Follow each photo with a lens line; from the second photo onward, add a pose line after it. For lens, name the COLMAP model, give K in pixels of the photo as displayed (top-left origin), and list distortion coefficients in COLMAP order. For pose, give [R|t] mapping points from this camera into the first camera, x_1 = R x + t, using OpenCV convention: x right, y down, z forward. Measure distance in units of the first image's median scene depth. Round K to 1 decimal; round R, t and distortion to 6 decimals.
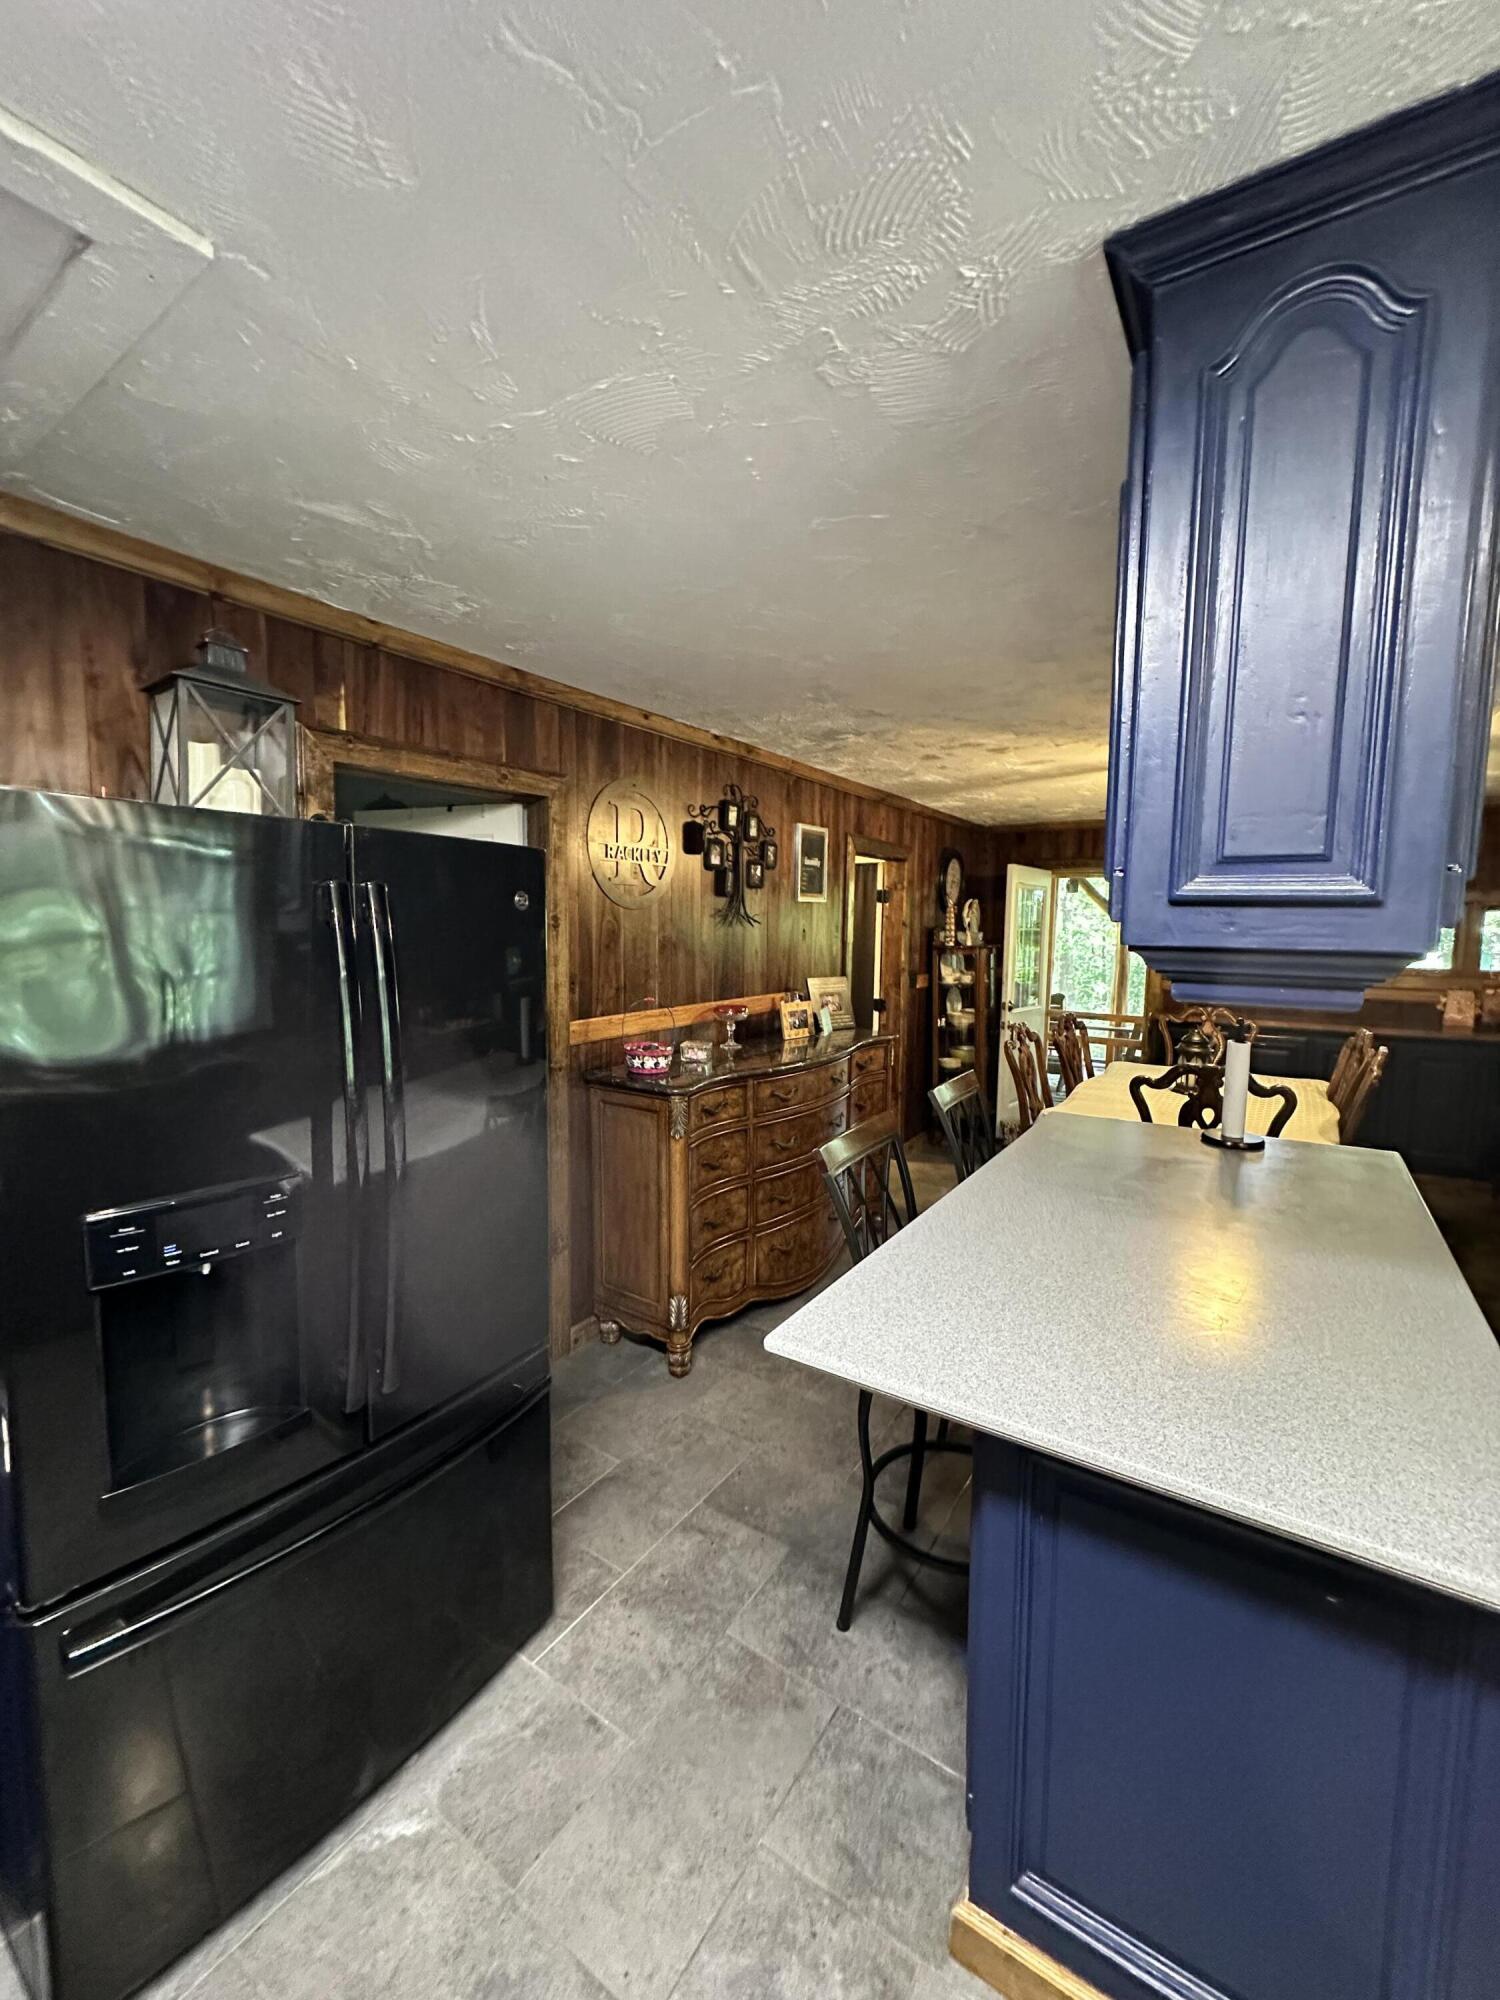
lens RADIAL K [[800.0, 0, 749.9], [0, 800.0, 998.7], [0, 0, 1]] dist [-0.003101, 0.000920]
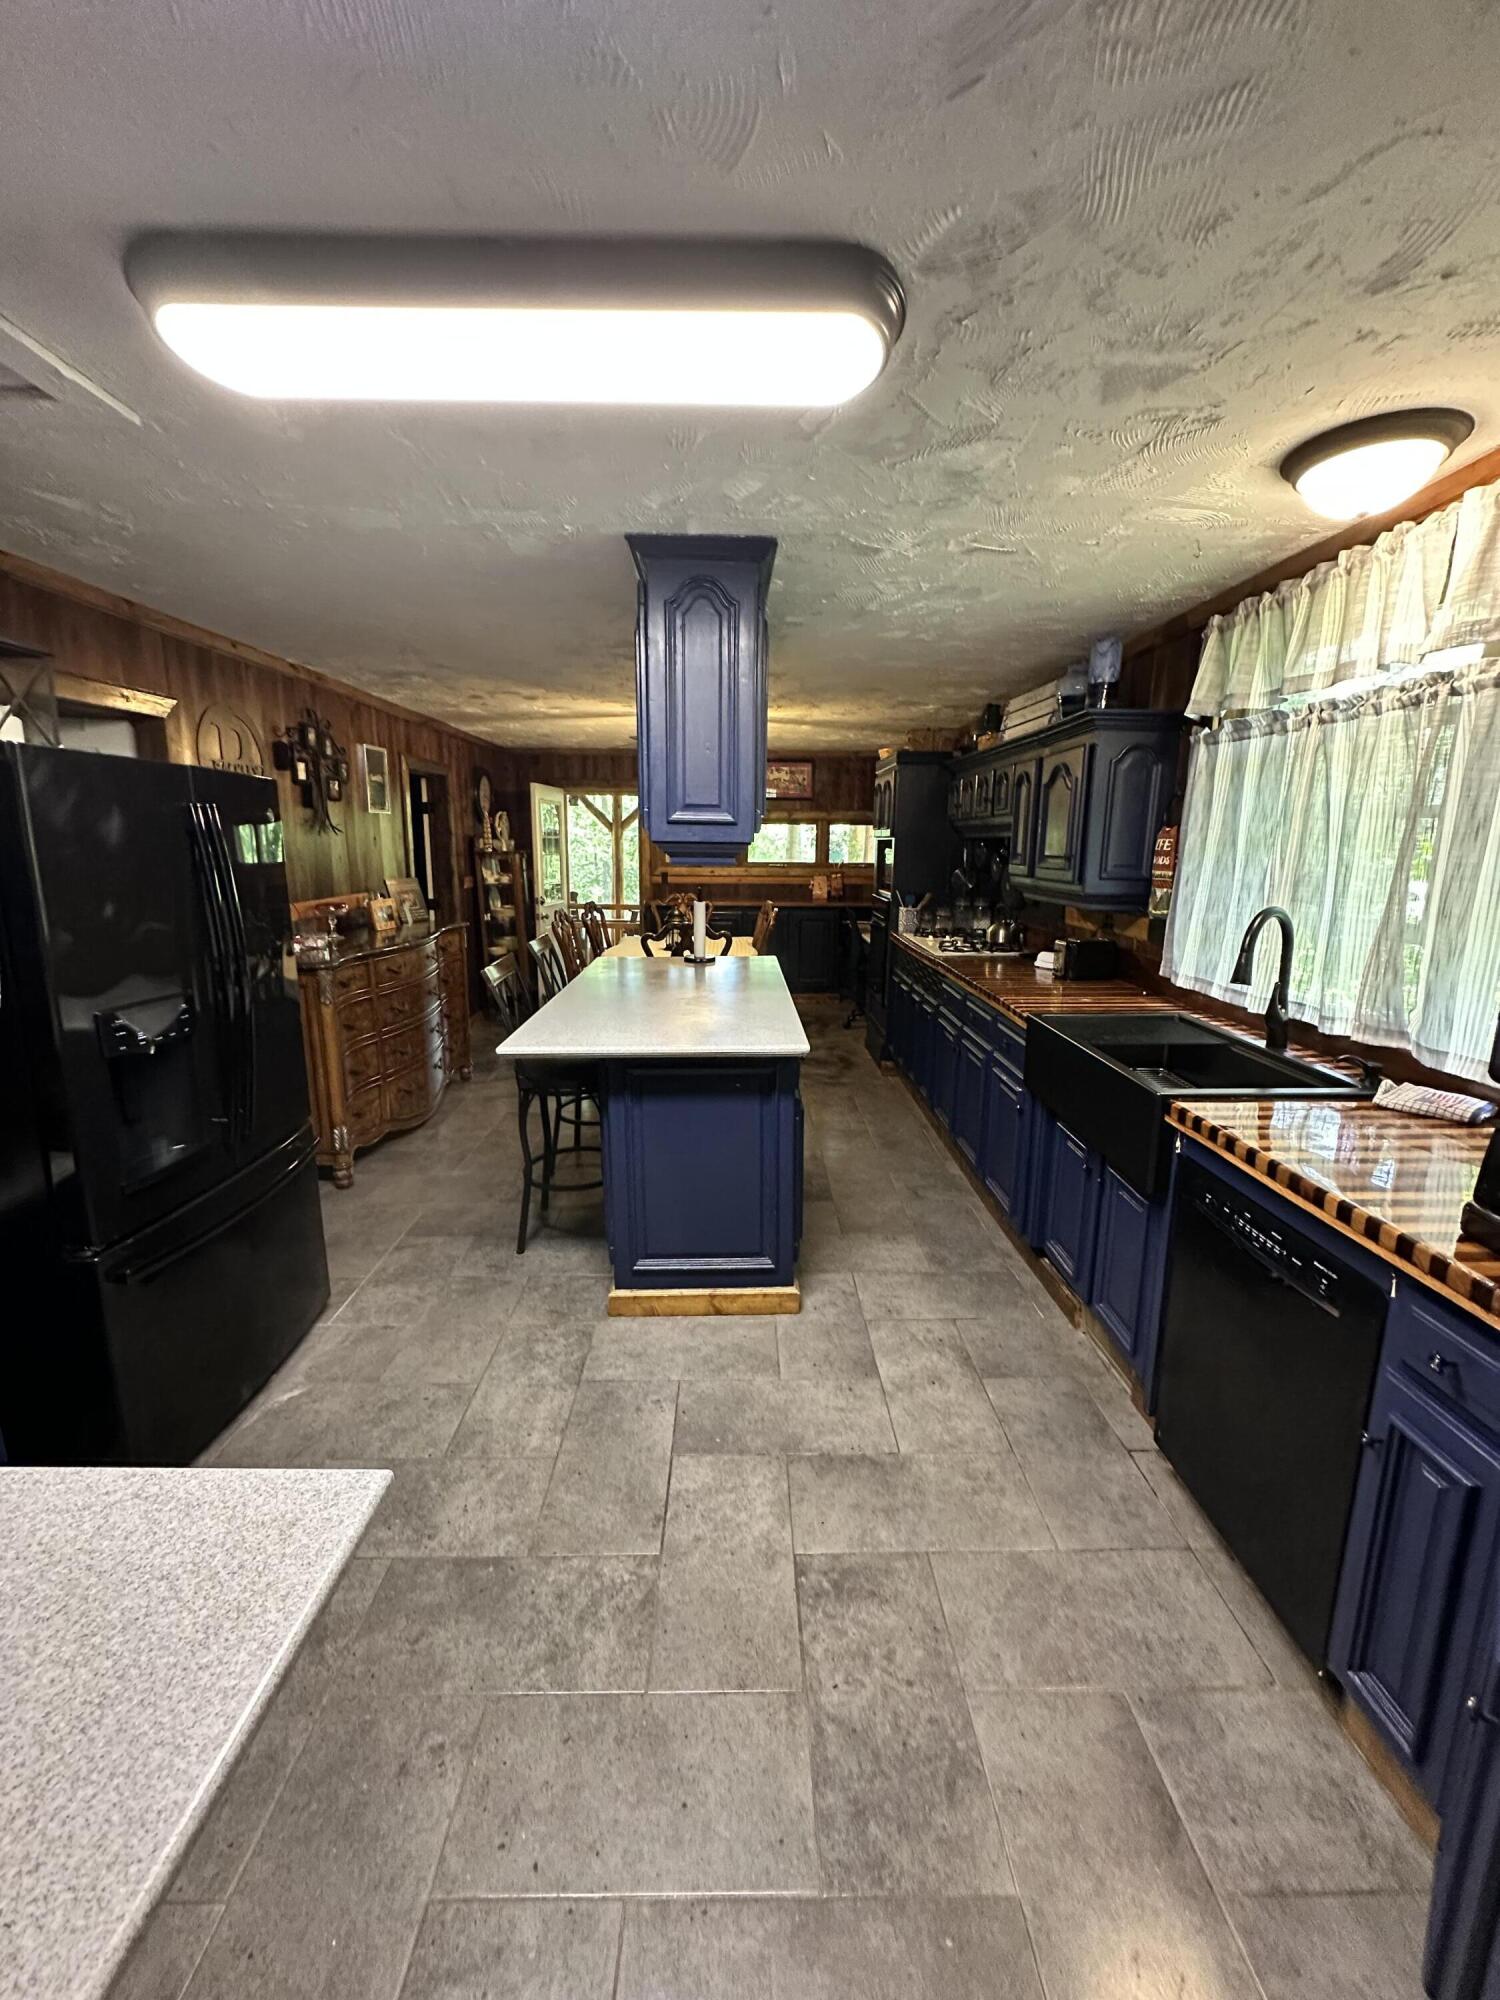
lens RADIAL K [[800.0, 0, 752.1], [0, 800.0, 1002.3], [0, 0, 1]] dist [-0.003101, 0.000920]
pose [[0.818317, -0.118372, 0.562445, -0.234790], [0.053033, 0.989939, 0.131184, 0.038605], [-0.572315, -0.077522, 0.816362, -0.395217]]
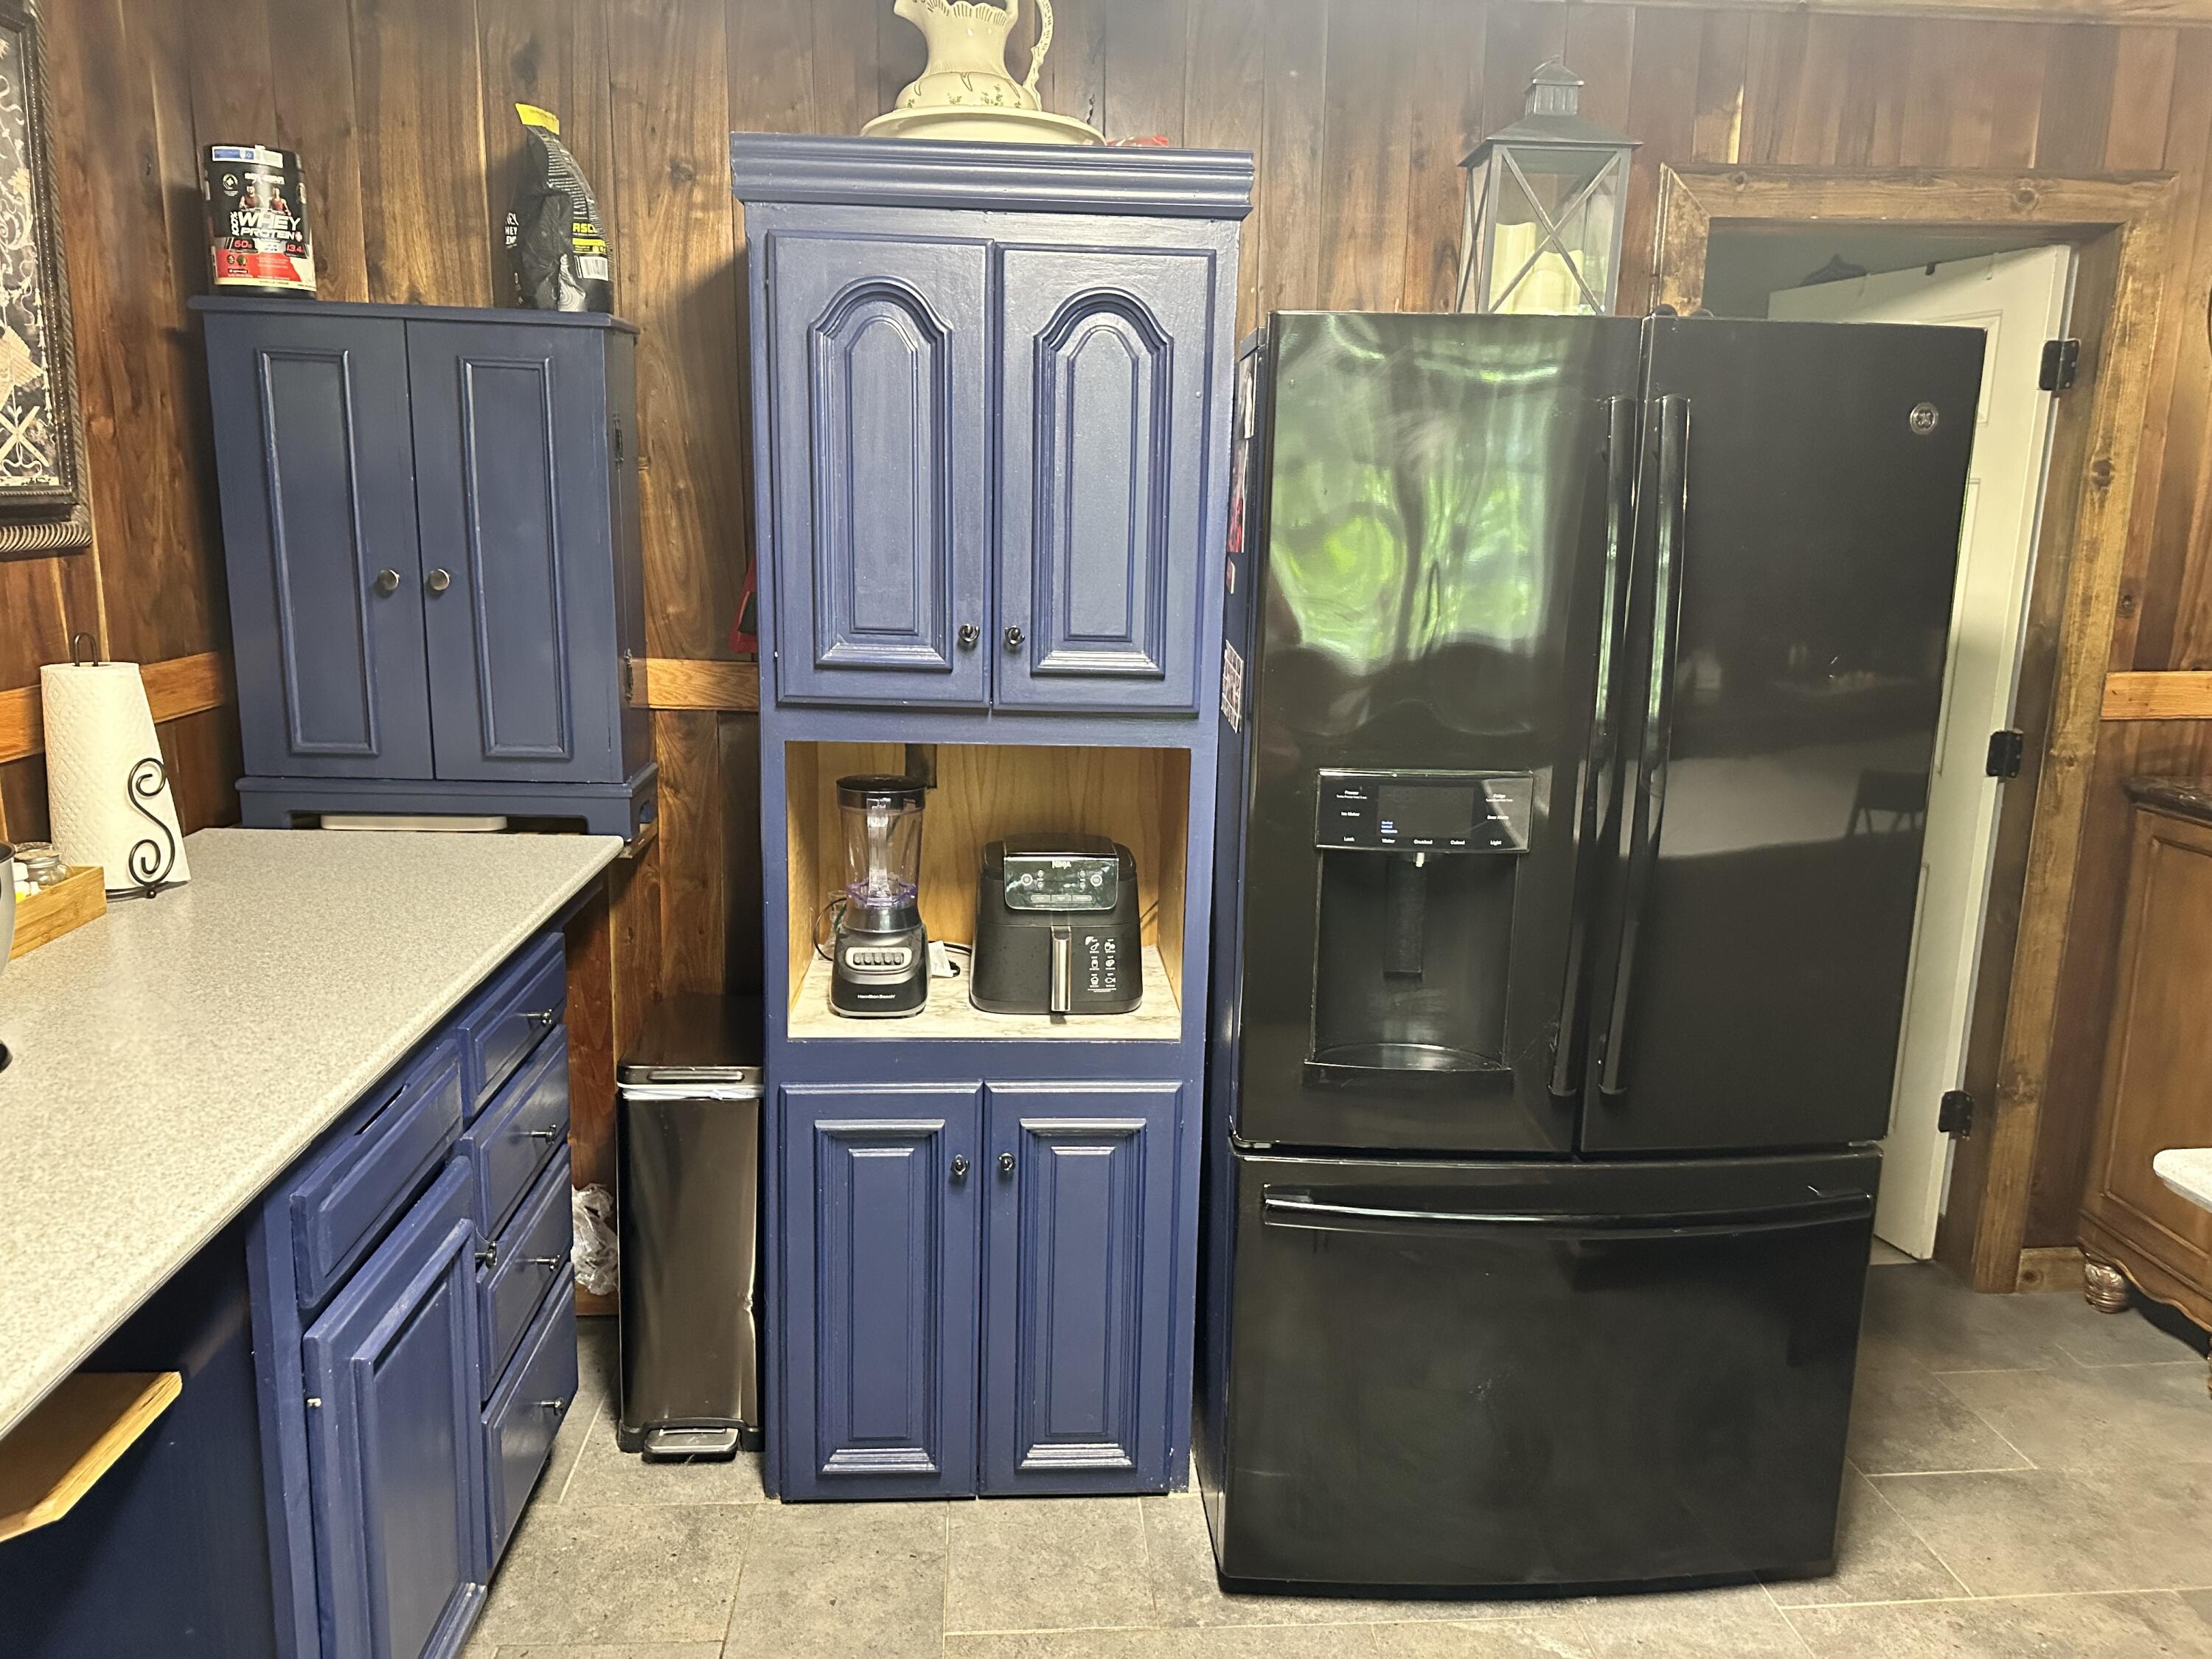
lens RADIAL K [[1550.1, 0, 1106.0], [0, 1550.1, 830.6], [0, 0, 1]] dist [0.057101, -0.066093]
pose [[0.620730, 0.158608, -0.767814, 0.163052], [-0.078312, 0.986969, 0.140568, 0.037223], [0.780104, -0.027125, 0.625062, -0.132984]]
